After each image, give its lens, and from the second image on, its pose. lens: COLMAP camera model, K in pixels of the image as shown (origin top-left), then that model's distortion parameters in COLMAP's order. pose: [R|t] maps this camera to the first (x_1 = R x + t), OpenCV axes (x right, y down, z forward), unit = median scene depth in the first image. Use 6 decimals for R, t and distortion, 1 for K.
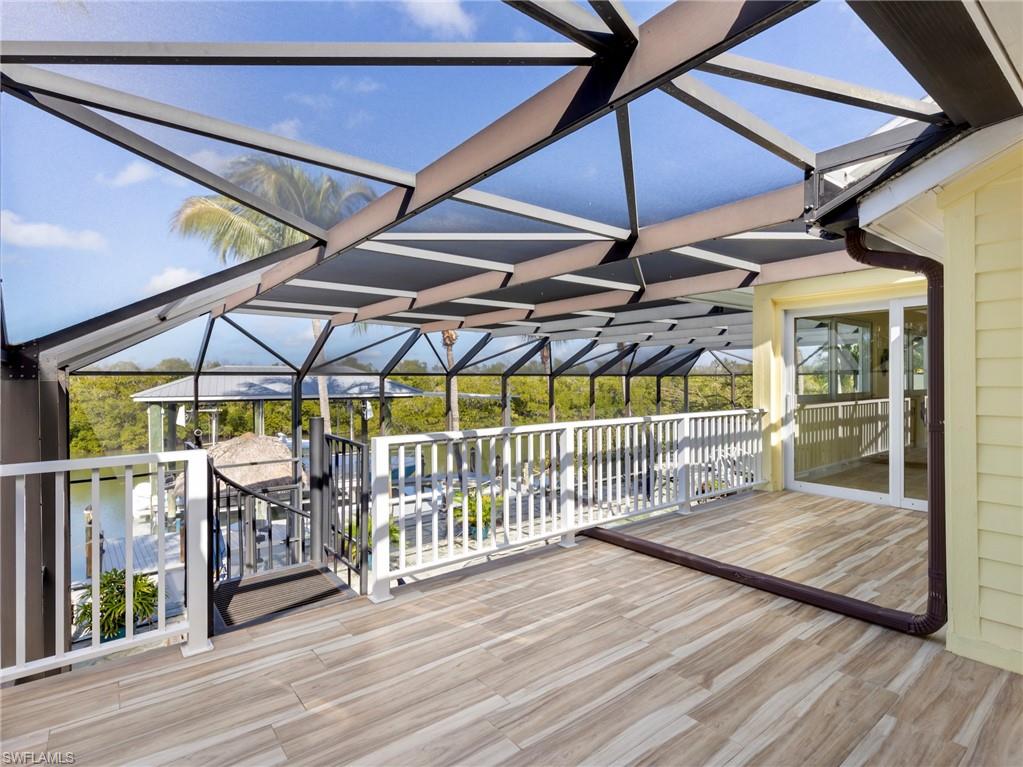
lens RADIAL K [[519.9, 0, 511.5], [0, 519.9, 383.5], [0, 0, 1]] dist [-0.000495, -0.000640]
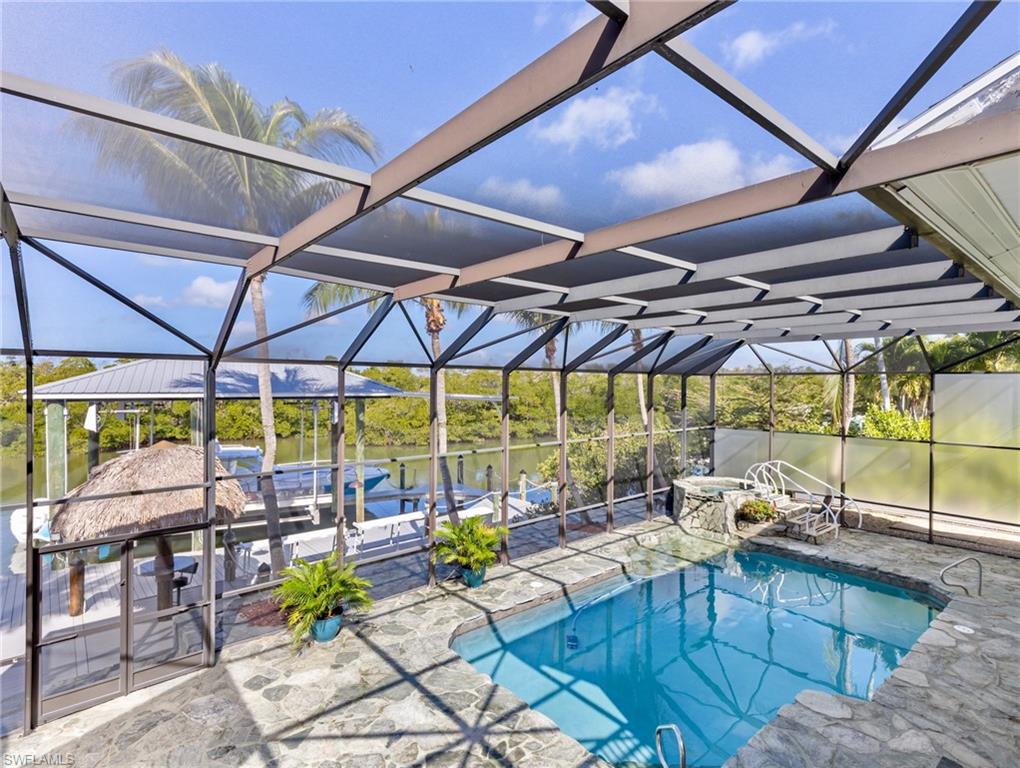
lens RADIAL K [[518.4, 0, 510.0], [0, 518.4, 384.0], [0, 0, 1]] dist [-0.000495, -0.000640]
pose [[0.999638, 0.009225, 0.025256, -0.025191], [-0.009092, 0.999944, -0.005372, 0.009707], [-0.025304, 0.005140, 0.999667, 0.212812]]
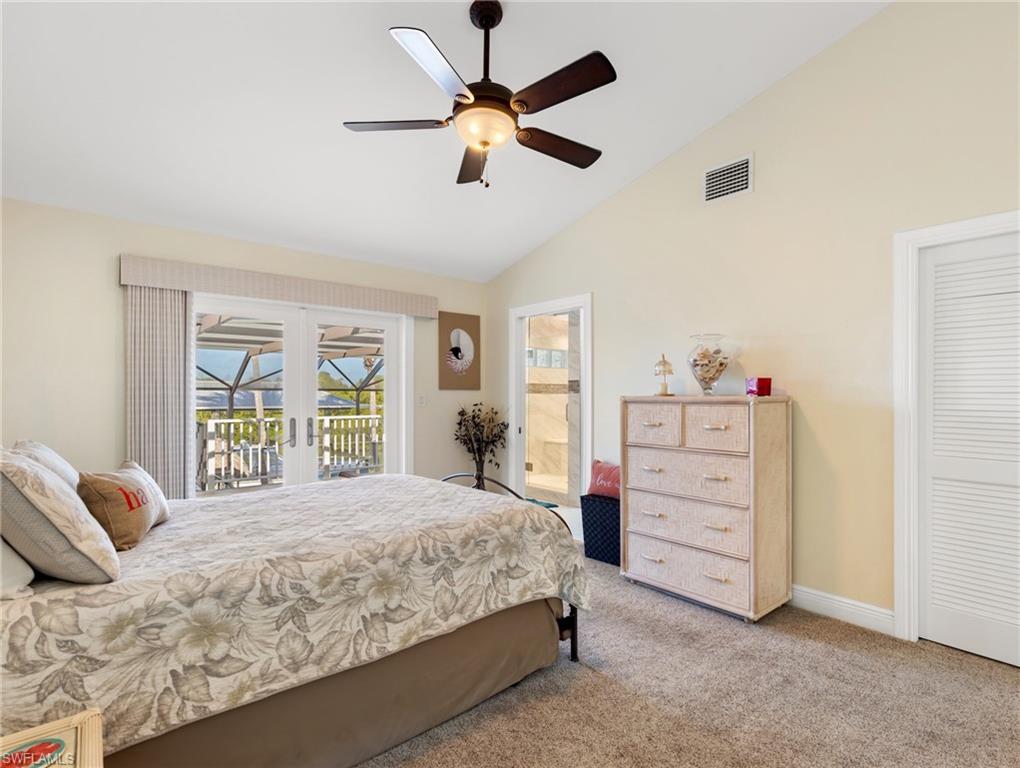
lens RADIAL K [[518.4, 0, 510.0], [0, 518.4, 384.0], [0, 0, 1]] dist [-0.000495, -0.000640]
pose [[0.999671, -0.001825, 0.025580, 0.202720], [0.002559, 0.999585, -0.028678, 0.006059], [-0.025517, 0.028734, 0.999261, -0.273914]]
